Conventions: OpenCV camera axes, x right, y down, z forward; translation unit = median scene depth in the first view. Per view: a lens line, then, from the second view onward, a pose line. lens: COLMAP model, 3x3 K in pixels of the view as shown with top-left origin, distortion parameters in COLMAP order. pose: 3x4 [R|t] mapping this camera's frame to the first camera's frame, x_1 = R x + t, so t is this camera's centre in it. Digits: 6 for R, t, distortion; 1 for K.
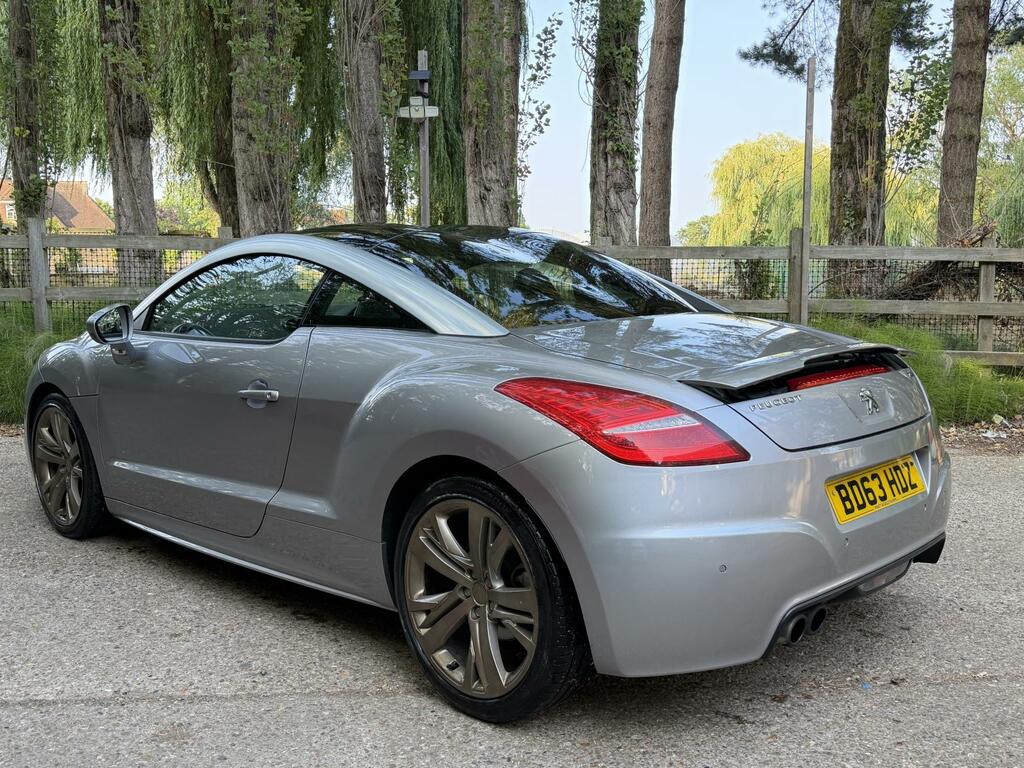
lens RADIAL K [[976.9, 0, 528.8], [0, 976.9, 384.1], [0, 0, 1]] dist [0.191447, -0.387650]
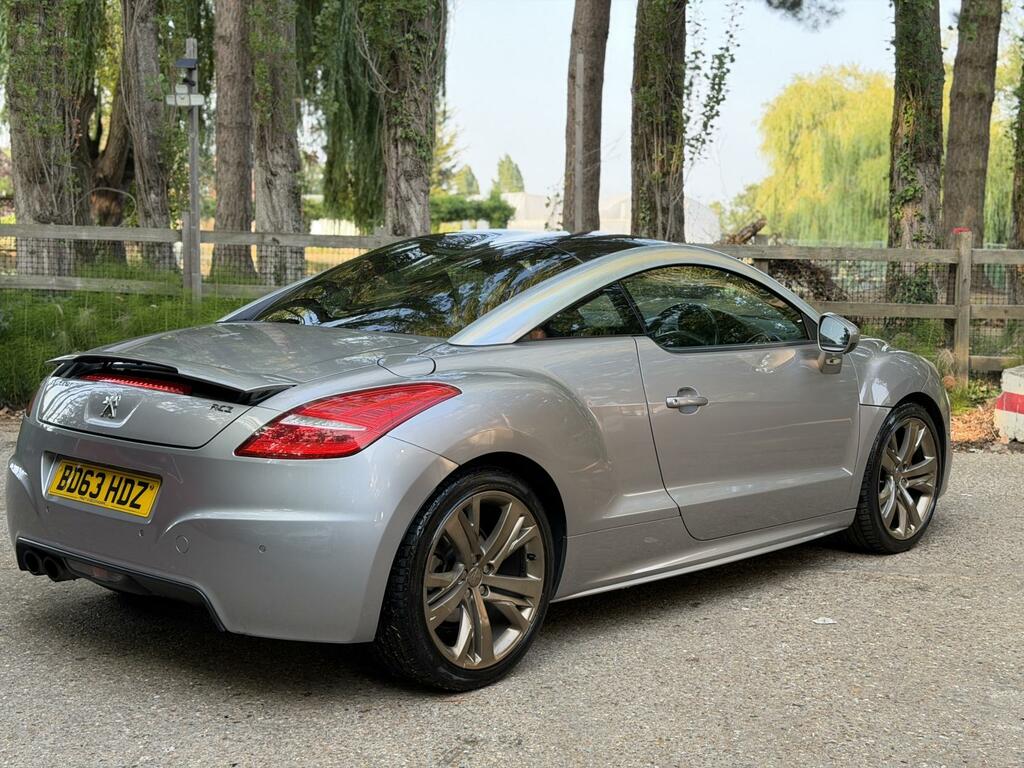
lens RADIAL K [[1360.9, 0, 512.0], [0, 1360.9, 384.0], [0, 0, 1]] dist [0.202296, -0.396474]
pose [[0.999906, 0.012185, -0.006312, 0.221498], [-0.012292, 0.999777, -0.017157, 0.029188], [0.006102, 0.017233, 0.999833, -0.367716]]
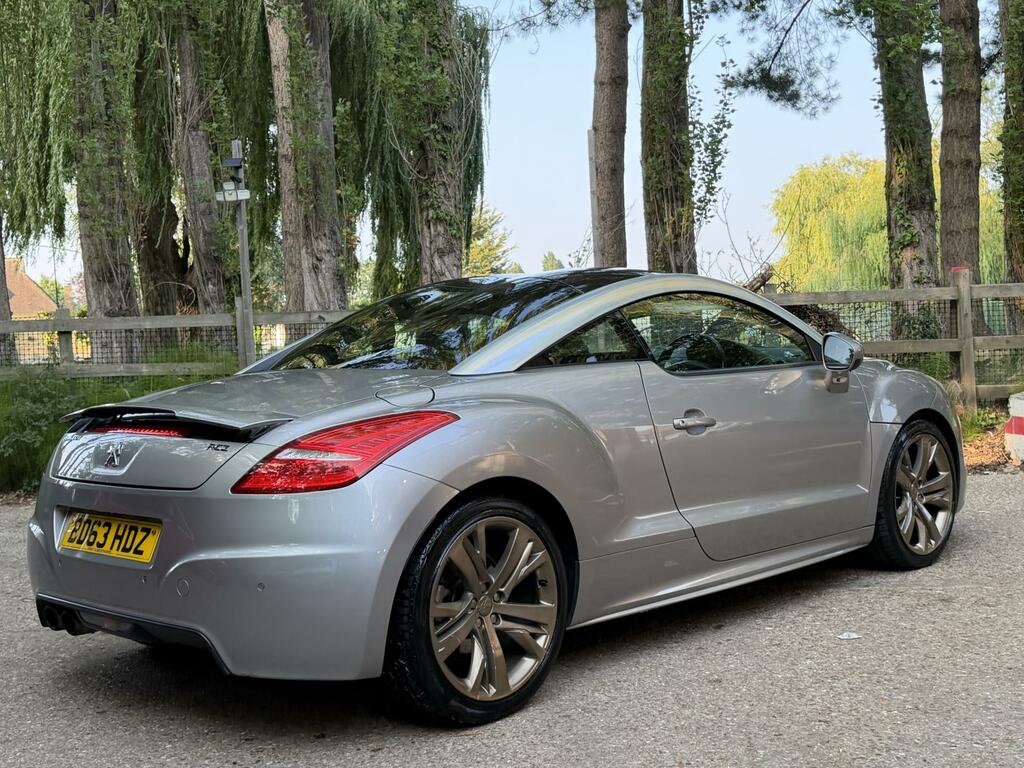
lens RADIAL K [[1209.2, 0, 522.8], [0, 1209.2, 384.2], [0, 0, 1]] dist [0.211864, -0.451254]
pose [[0.998029, -0.048649, -0.039643, 0.242270], [0.045541, 0.996079, -0.075841, 0.047270], [0.043177, 0.073887, 0.996332, -0.303865]]
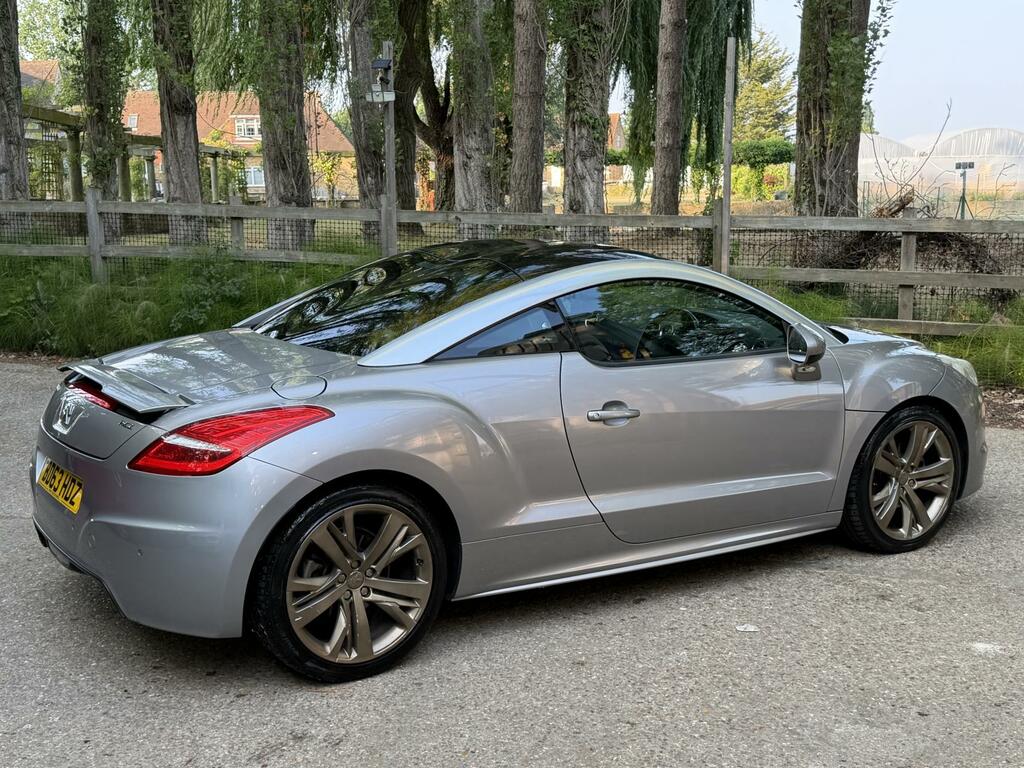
lens RADIAL K [[1209.2, 0, 522.8], [0, 1209.2, 384.2], [0, 0, 1]] dist [0.211864, -0.451254]
pose [[0.964671, 0.040731, -0.260289, 0.412644], [-0.028841, 0.998366, 0.049339, -0.018074], [0.261873, -0.040089, 0.964269, -0.316501]]
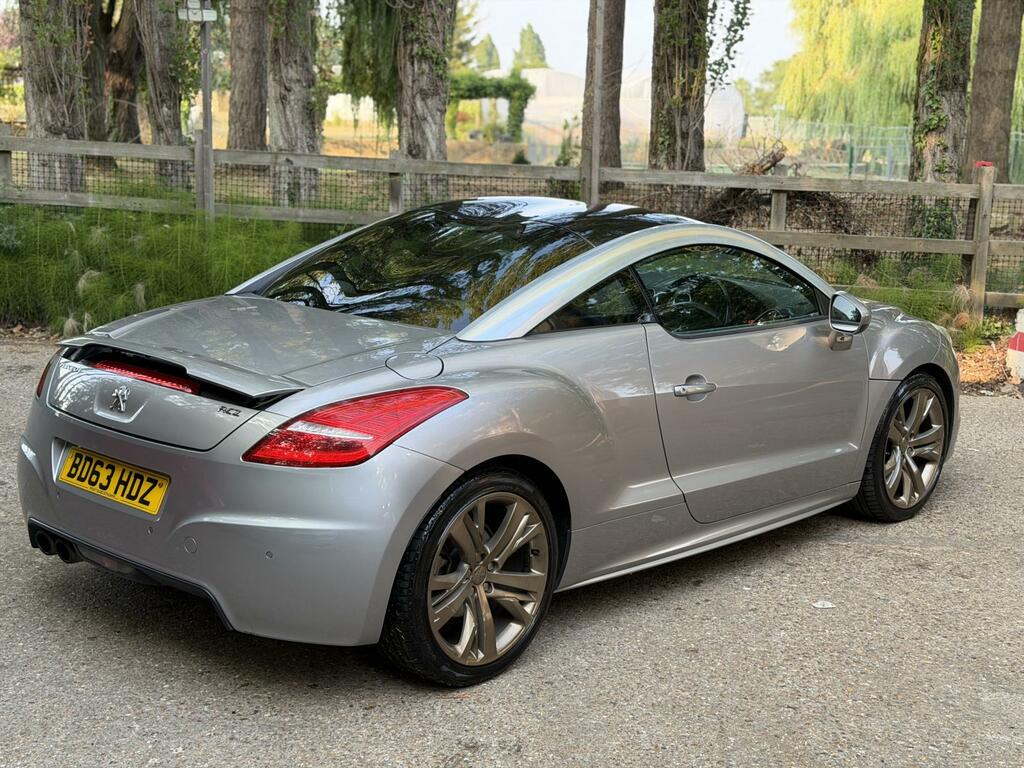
lens RADIAL K [[1360.5, 0, 521.9], [0, 1360.5, 379.9], [0, 0, 1]] dist [0.207457, -0.423918]
pose [[0.999419, 0.032882, -0.008949, 0.223850], [-0.032187, 0.997087, 0.069154, -0.020920], [0.011197, -0.068826, 0.997566, -0.367773]]
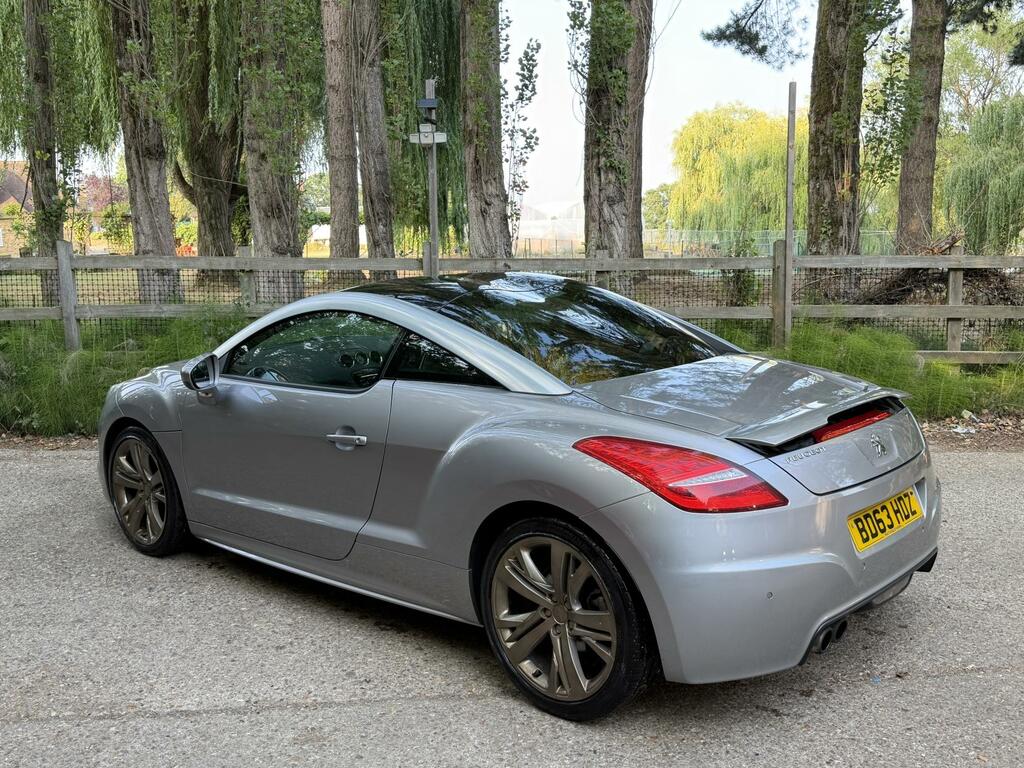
lens RADIAL K [[974.5, 0, 518.1], [0, 974.5, 380.0], [0, 0, 1]] dist [0.201513, -0.419290]
pose [[0.999452, -0.019408, 0.026802, -0.045893], [0.018729, 0.999503, 0.025350, -0.037541], [-0.027281, -0.024834, 0.999319, -0.069222]]
